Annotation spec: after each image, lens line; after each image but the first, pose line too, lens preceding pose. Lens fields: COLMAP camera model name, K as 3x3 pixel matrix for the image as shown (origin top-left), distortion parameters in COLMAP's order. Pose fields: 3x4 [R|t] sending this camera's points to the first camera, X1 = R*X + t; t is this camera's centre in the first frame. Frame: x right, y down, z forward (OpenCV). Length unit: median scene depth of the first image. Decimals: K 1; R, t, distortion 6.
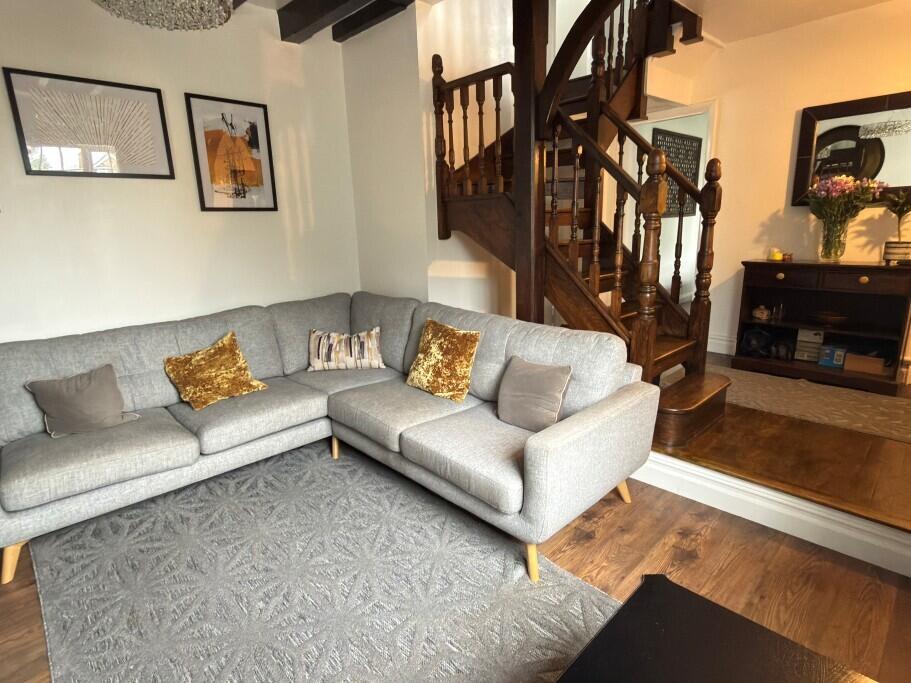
lens RADIAL K [[487.9, 0, 453.8], [0, 487.9, 341.8], [0, 0, 1]] dist [0.001722, 0.000231]
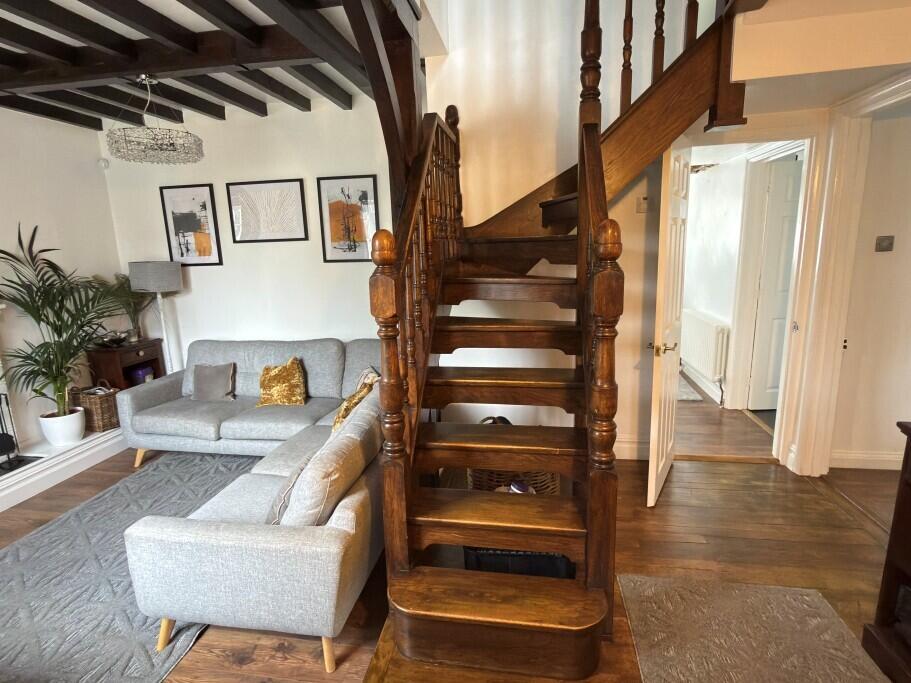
lens RADIAL K [[487.9, 0, 454.6], [0, 487.9, 340.4], [0, 0, 1]] dist [0.001722, 0.000231]
pose [[0.598169, 0.171425, -0.782820, 0.845058], [-0.175541, 0.981157, 0.080723, -0.248606], [0.781907, 0.089131, 0.616990, 0.514859]]
